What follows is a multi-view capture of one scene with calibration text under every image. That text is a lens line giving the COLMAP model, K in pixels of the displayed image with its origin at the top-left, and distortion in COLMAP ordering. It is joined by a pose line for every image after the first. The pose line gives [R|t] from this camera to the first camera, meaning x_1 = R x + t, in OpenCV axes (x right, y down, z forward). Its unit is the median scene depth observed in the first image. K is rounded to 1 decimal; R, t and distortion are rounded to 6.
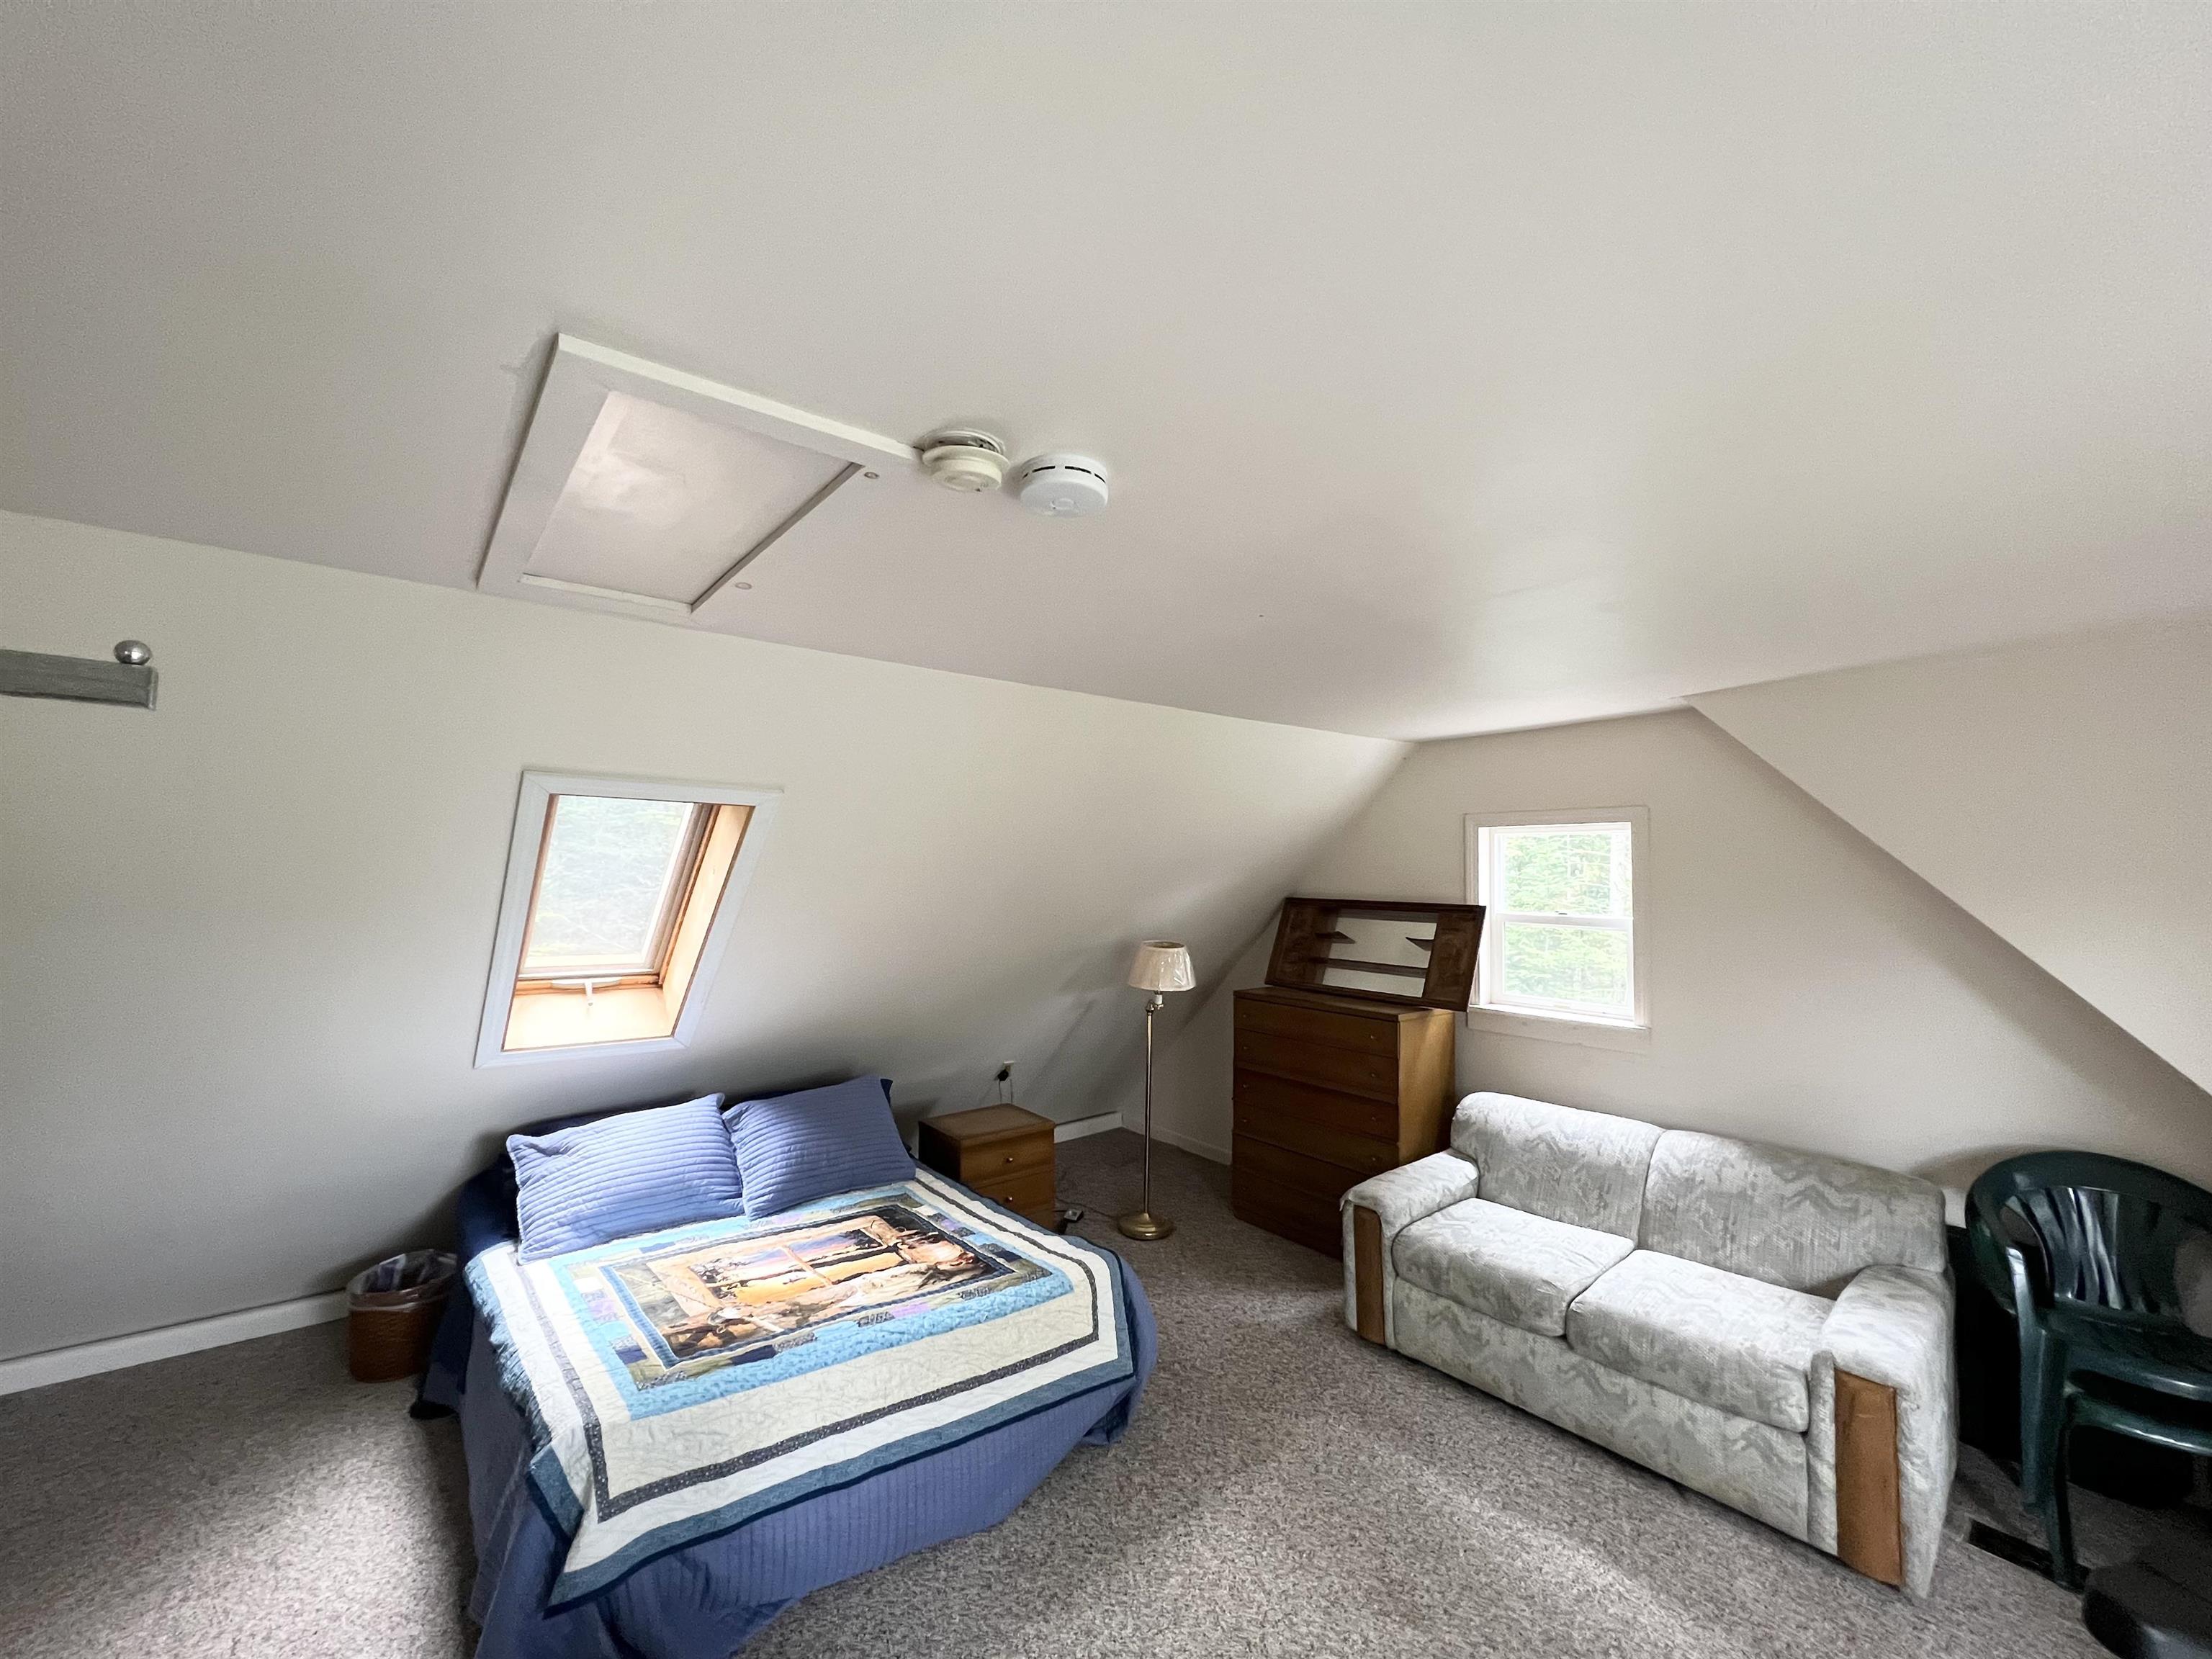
lens RADIAL K [[887.6, 0, 1105.0], [0, 887.6, 825.6], [0, 0, 1]] dist [0.001061, 0.000381]
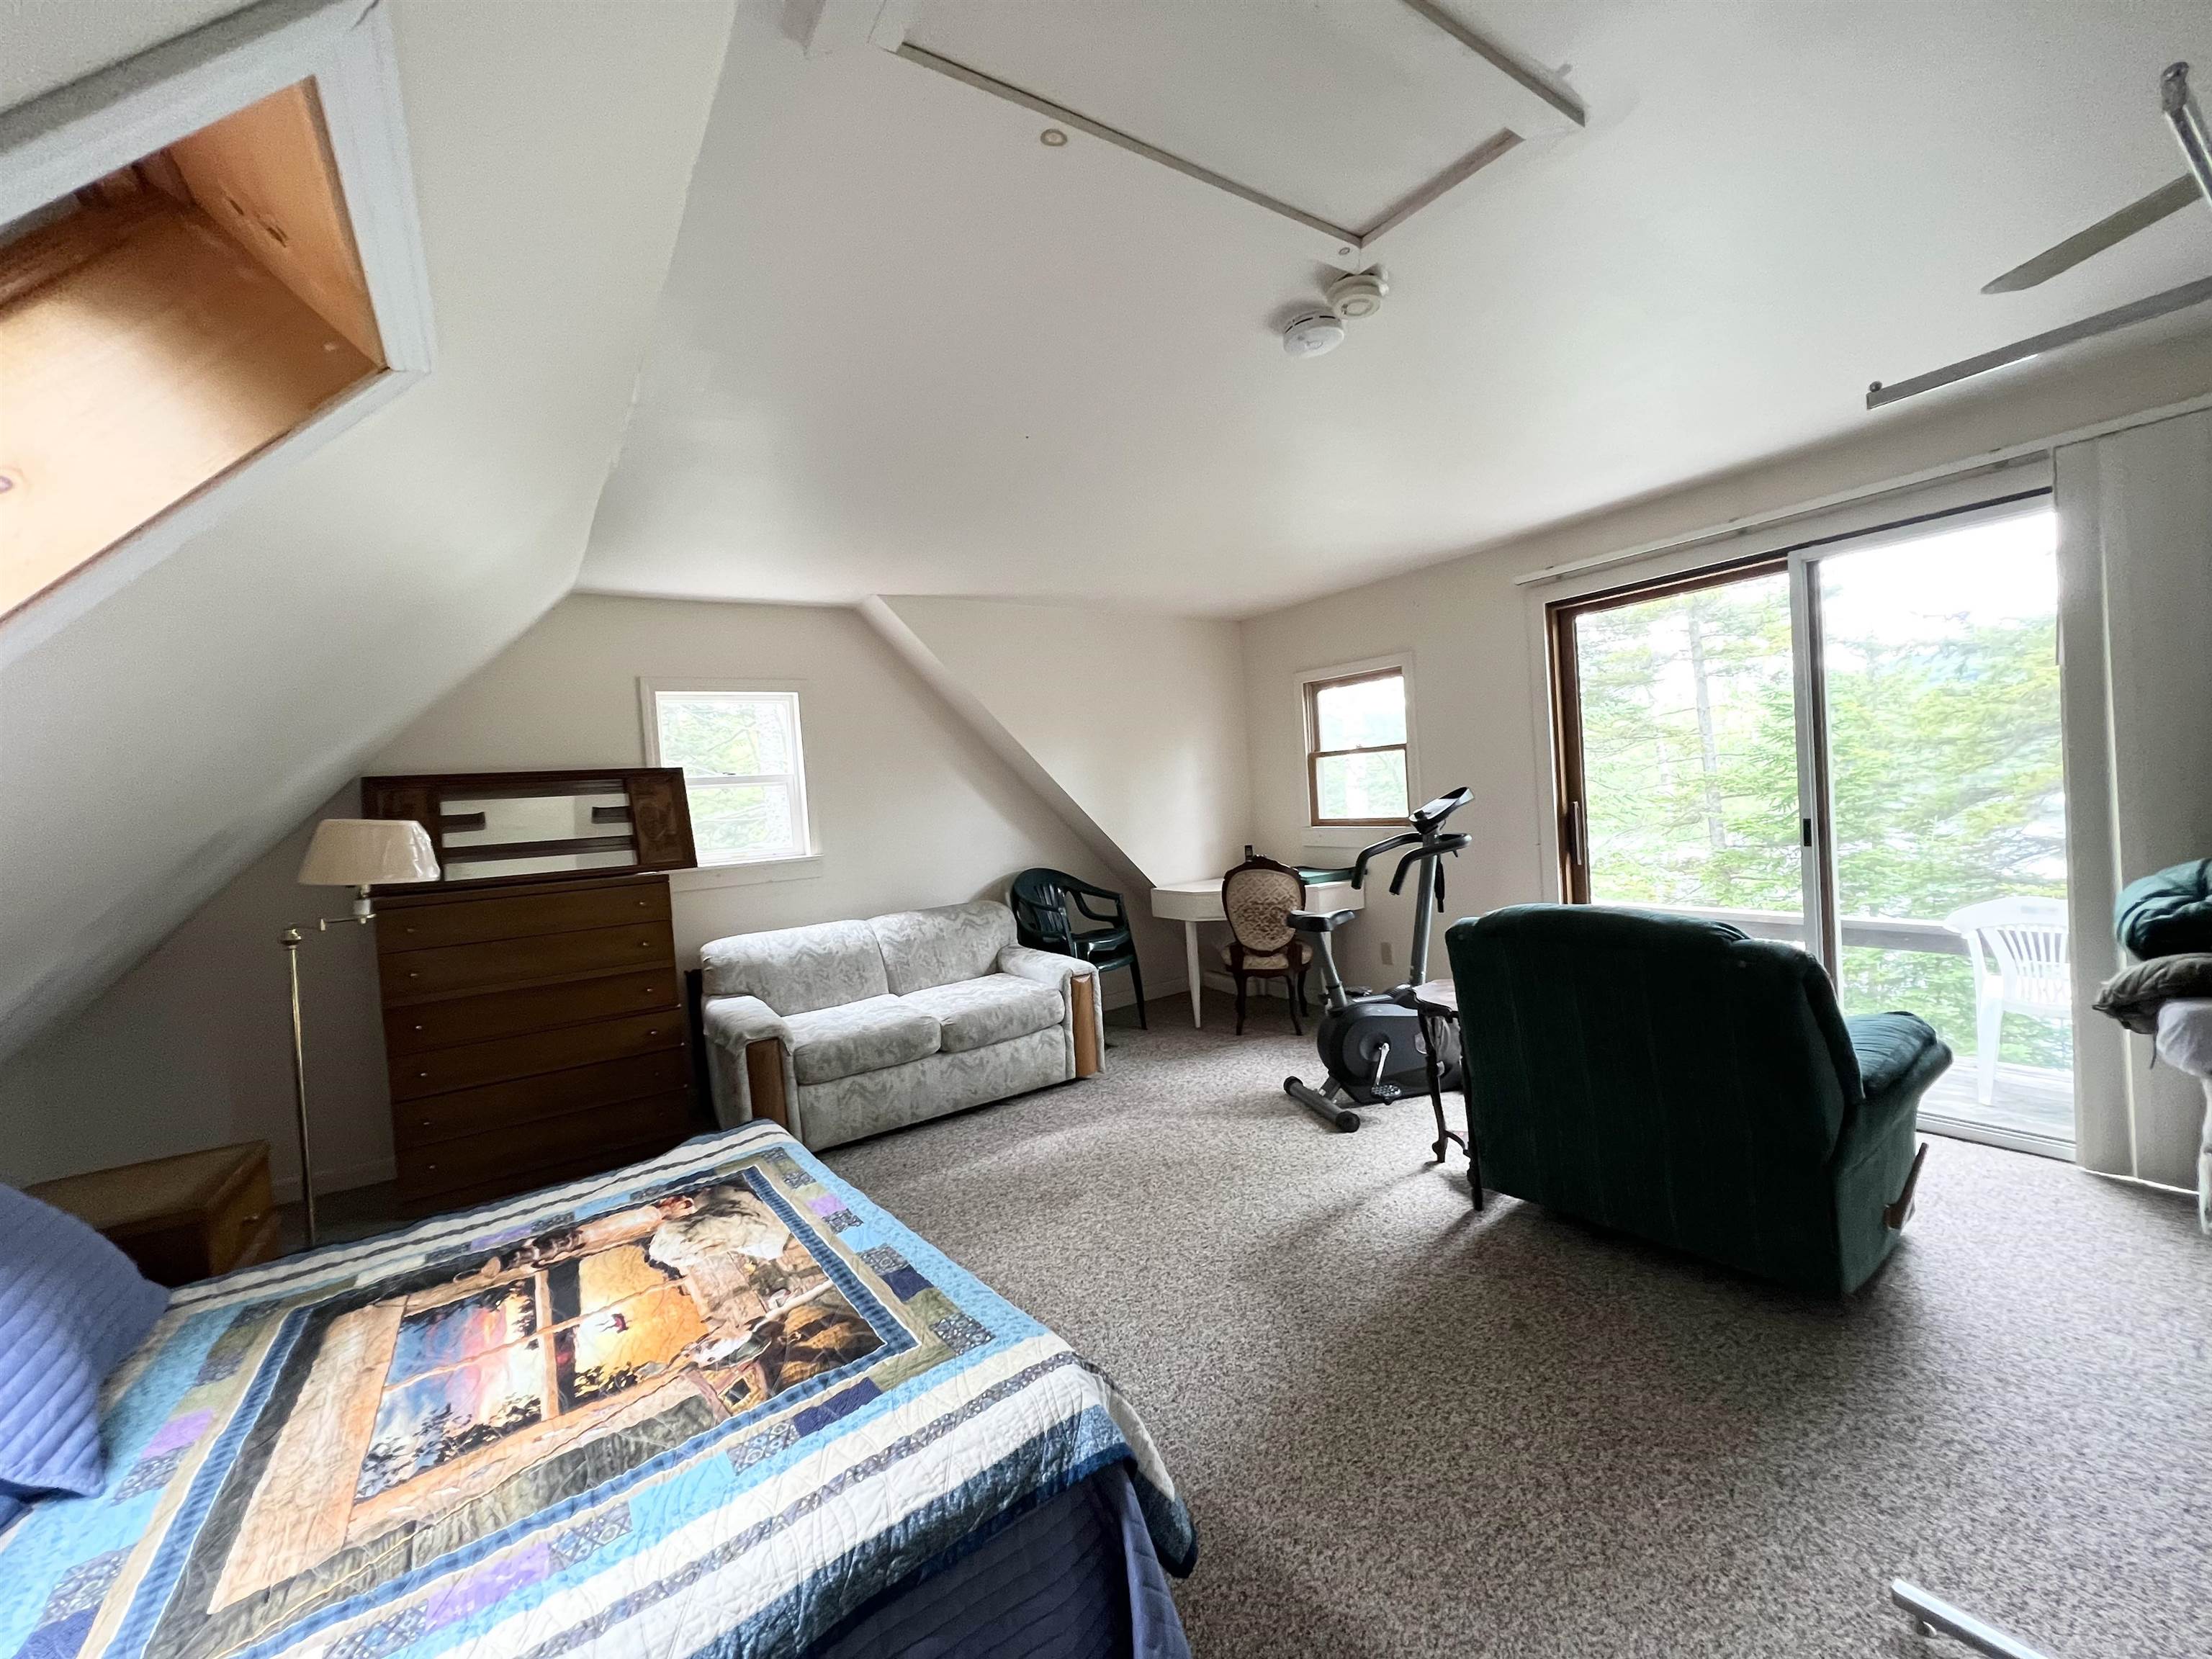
lens RADIAL K [[887.6, 0, 1110.1], [0, 887.6, 825.2], [0, 0, 1]] dist [0.001061, 0.000381]
pose [[0.092674, -0.043175, 0.994760, -0.765847], [0.023873, 0.998869, 0.041129, 0.179389], [-0.995410, 0.019937, 0.093600, 0.589590]]
